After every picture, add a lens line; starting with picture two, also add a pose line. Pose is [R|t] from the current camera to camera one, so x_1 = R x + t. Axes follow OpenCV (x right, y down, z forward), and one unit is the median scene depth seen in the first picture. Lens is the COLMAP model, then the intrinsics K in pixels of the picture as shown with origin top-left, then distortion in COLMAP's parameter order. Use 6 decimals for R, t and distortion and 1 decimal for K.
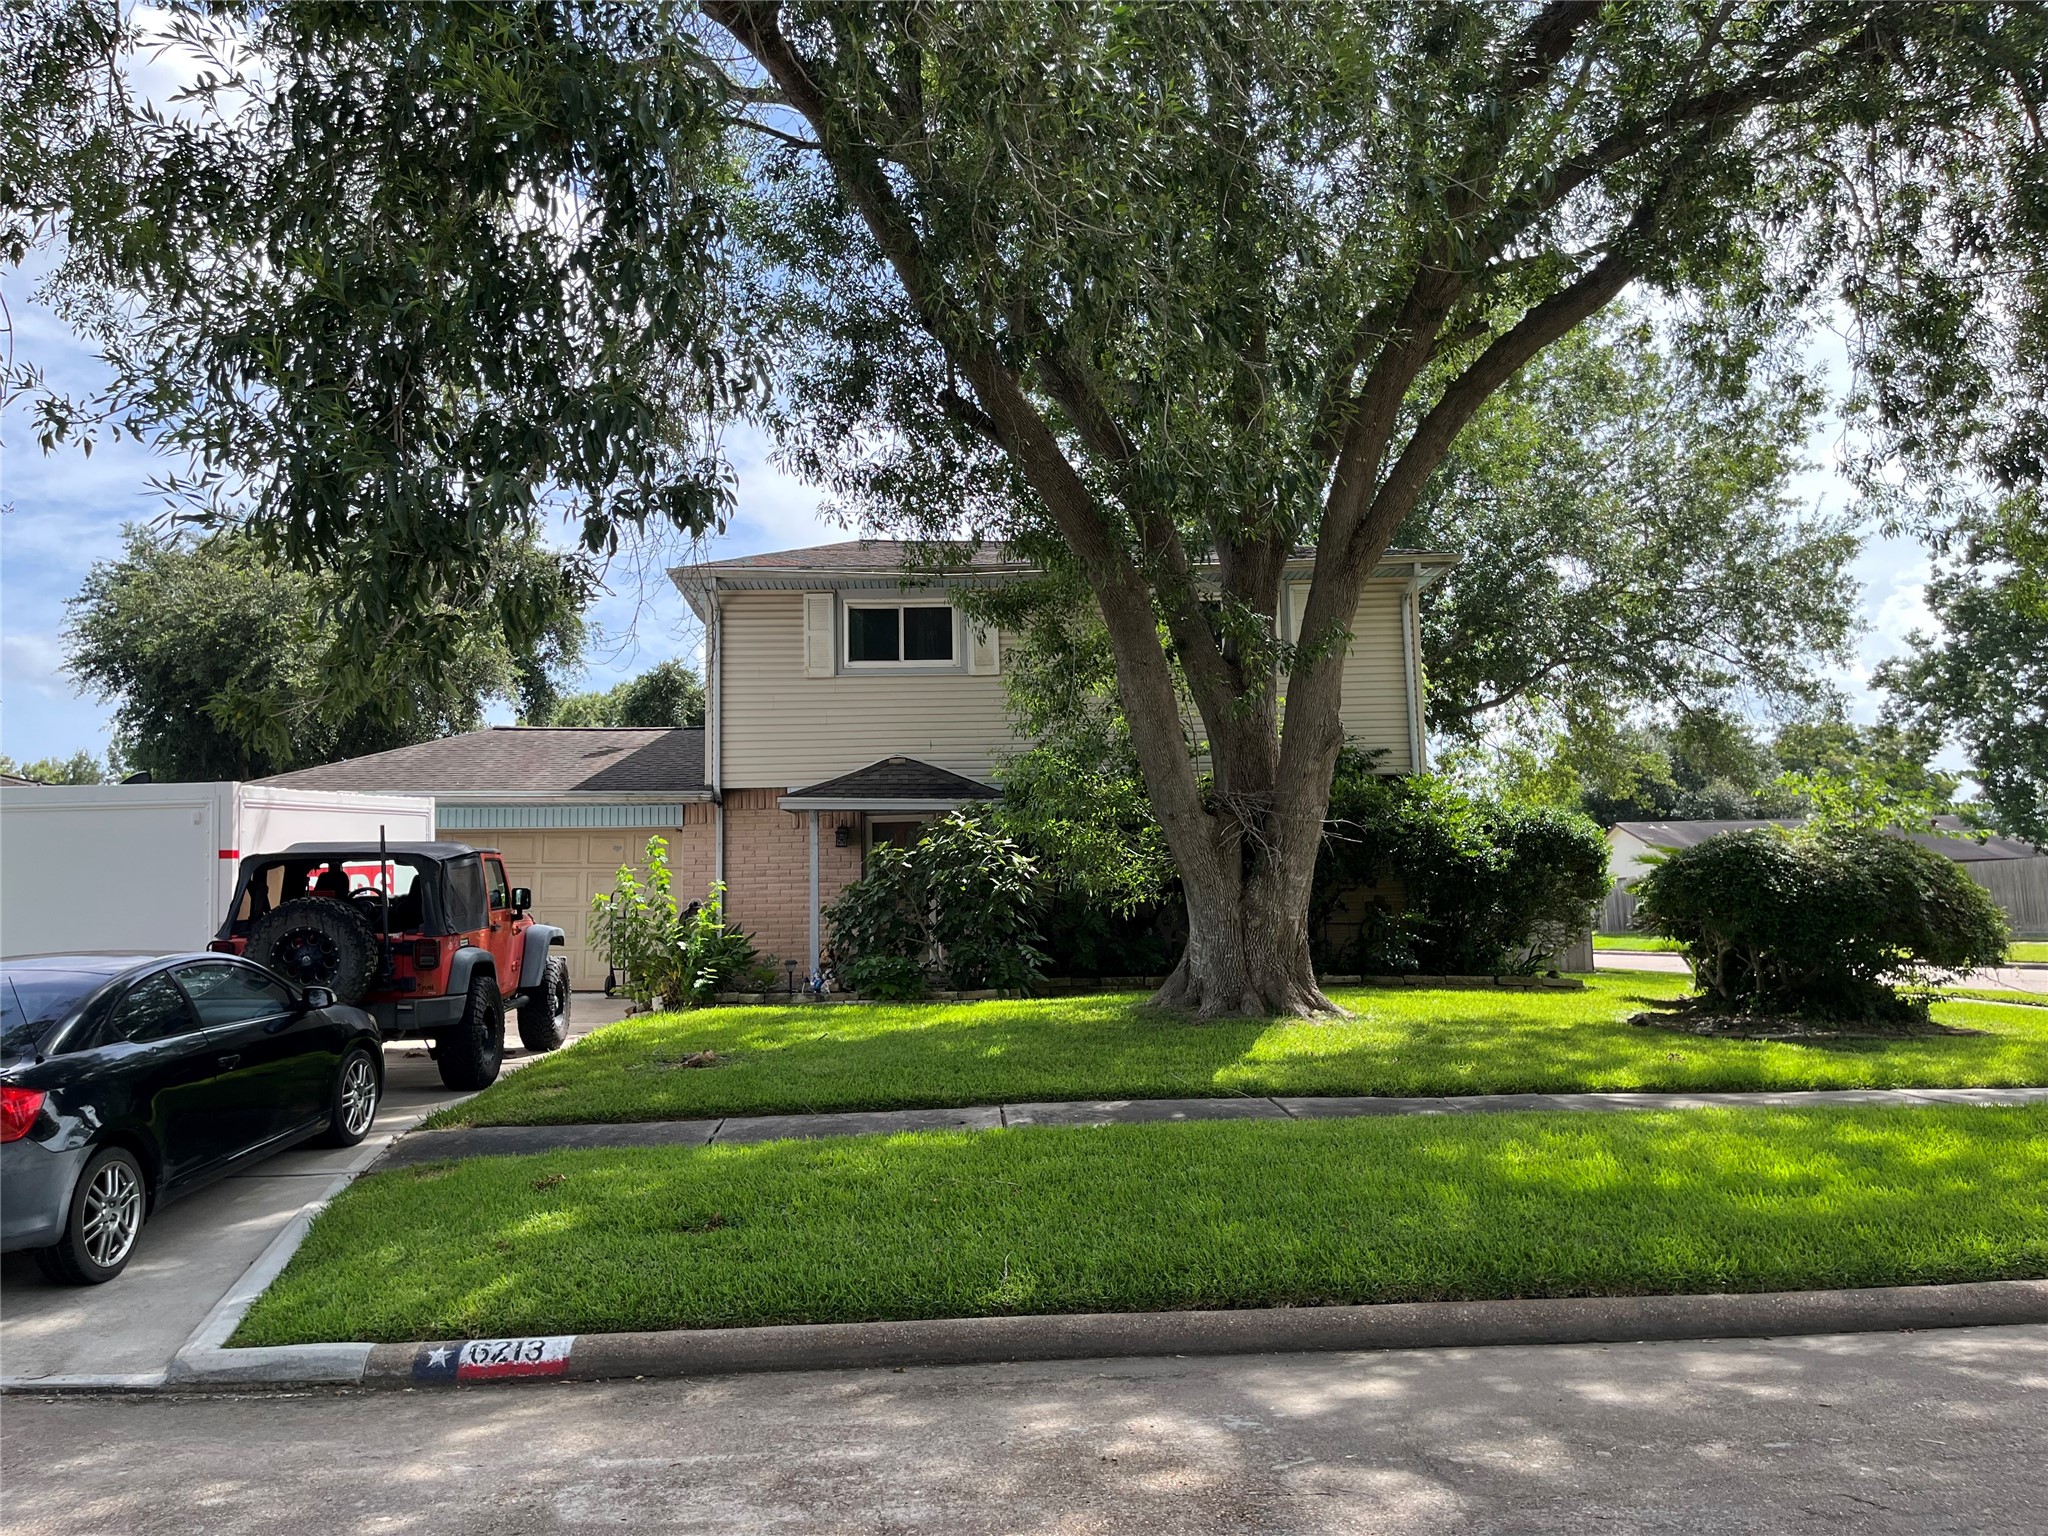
lens RADIAL K [[1552.8, 0, 1031.6], [0, 1552.8, 757.6], [0, 0, 1]] dist [0.084696, -0.111404]
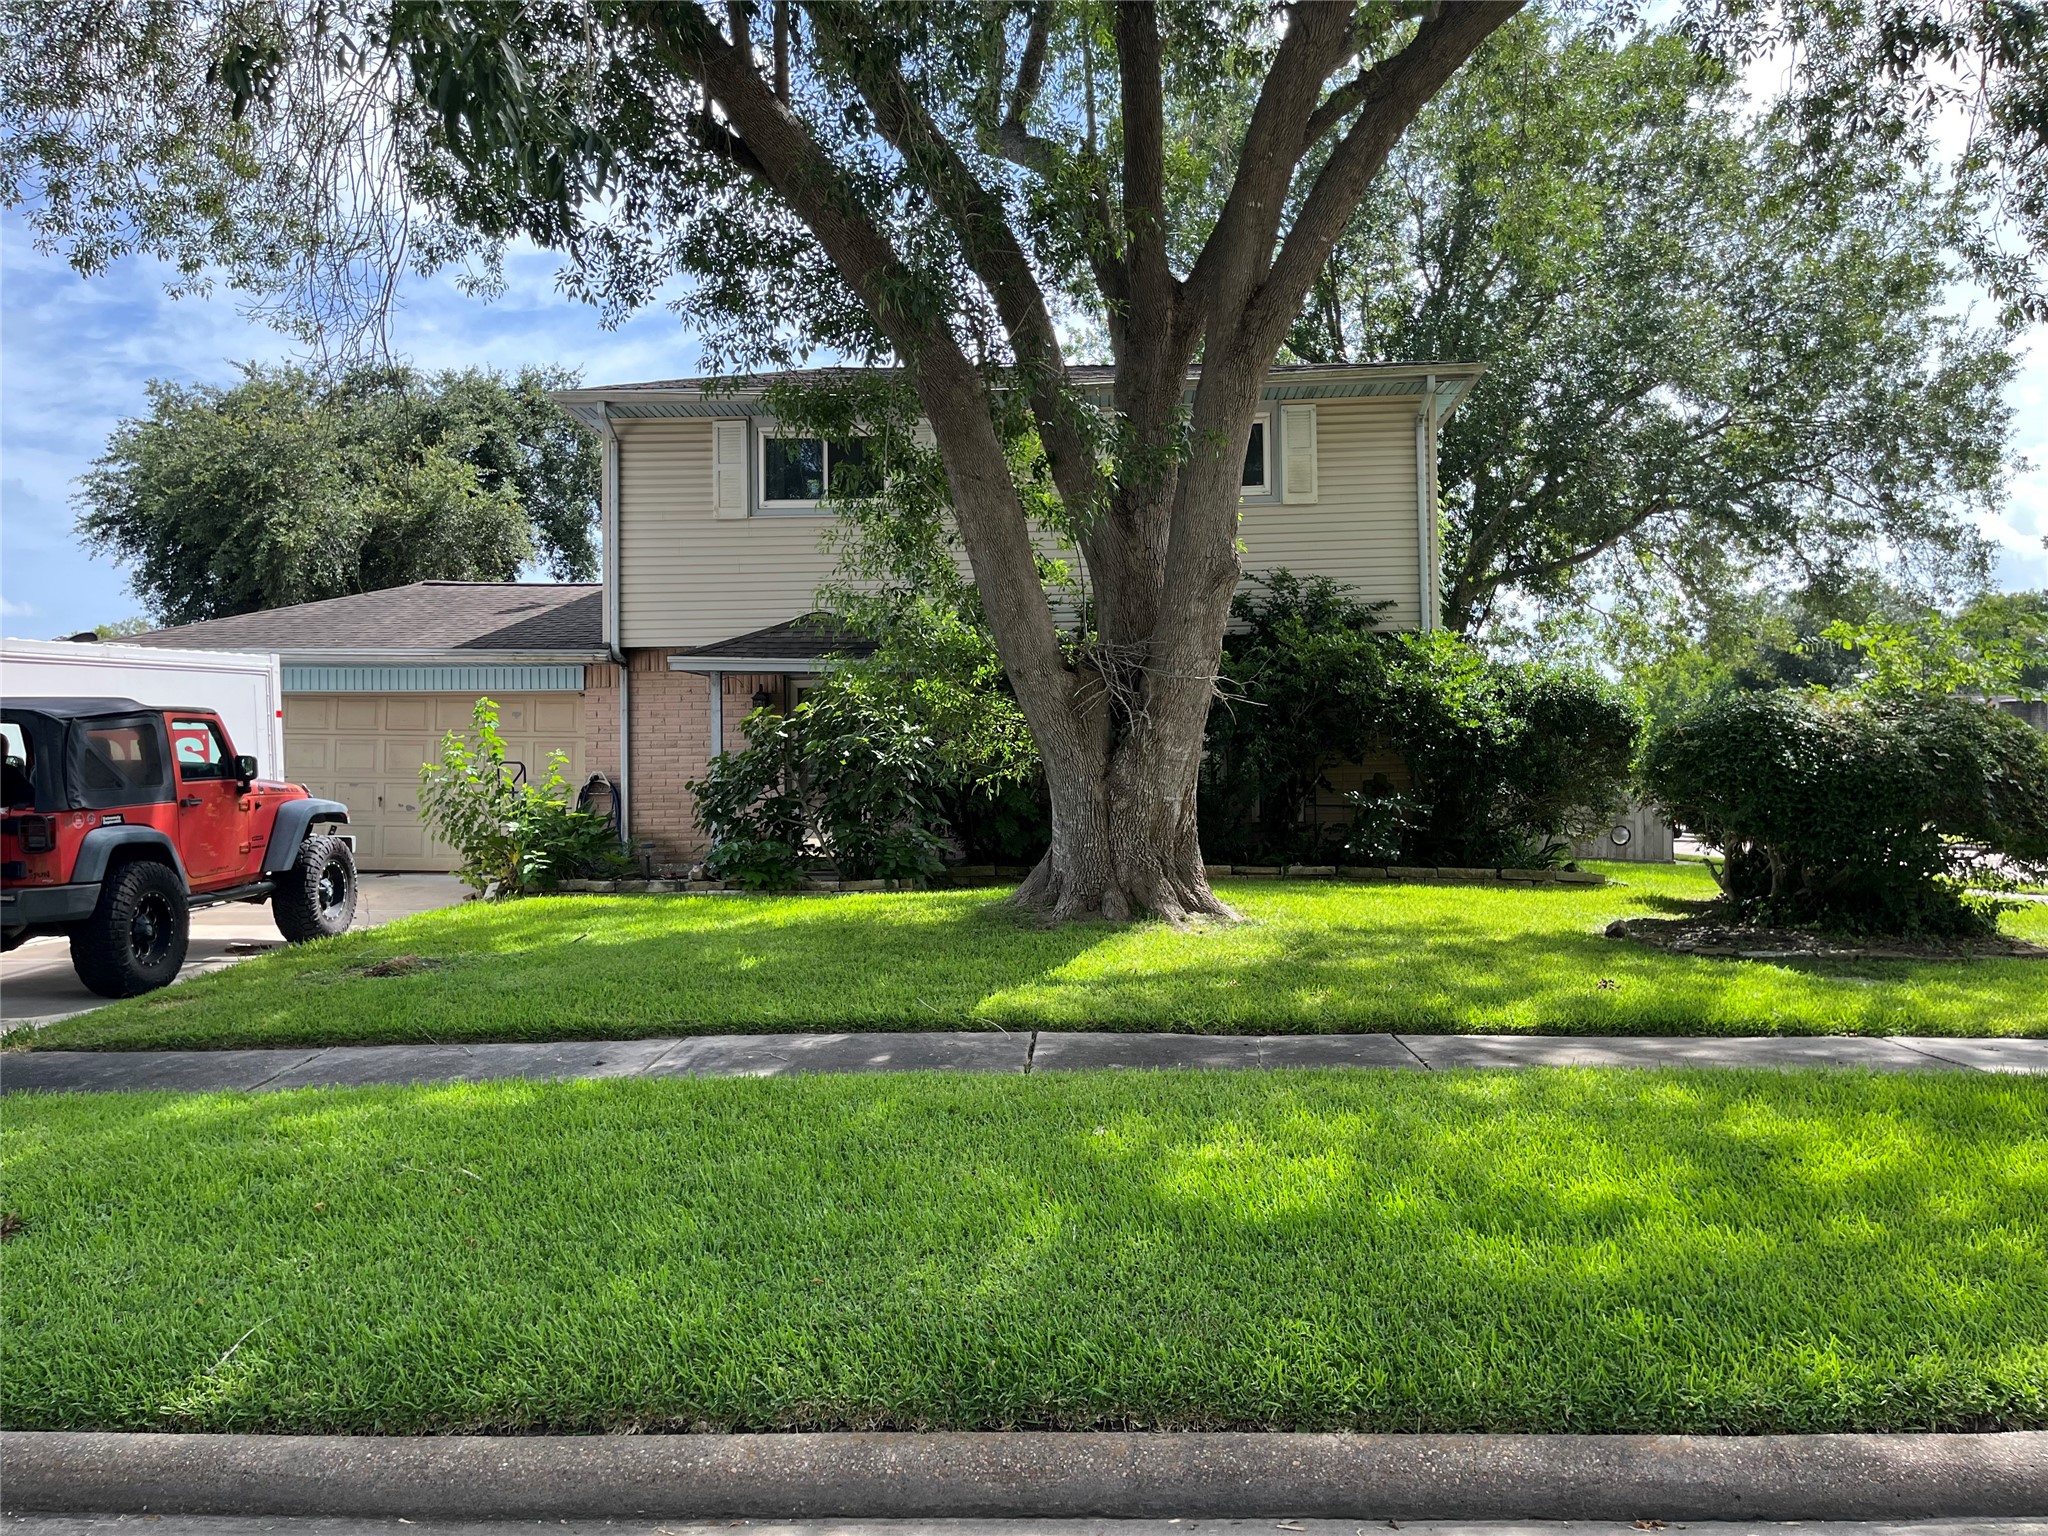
lens RADIAL K [[1566.9, 0, 1045.0], [0, 1566.9, 769.2], [0, 0, 1]] dist [0.091956, -0.122223]
pose [[0.996451, 0.006793, -0.083900, 0.137911], [0.000434, 0.996311, 0.085813, 0.014493], [0.084173, -0.085545, 0.992772, 0.154266]]
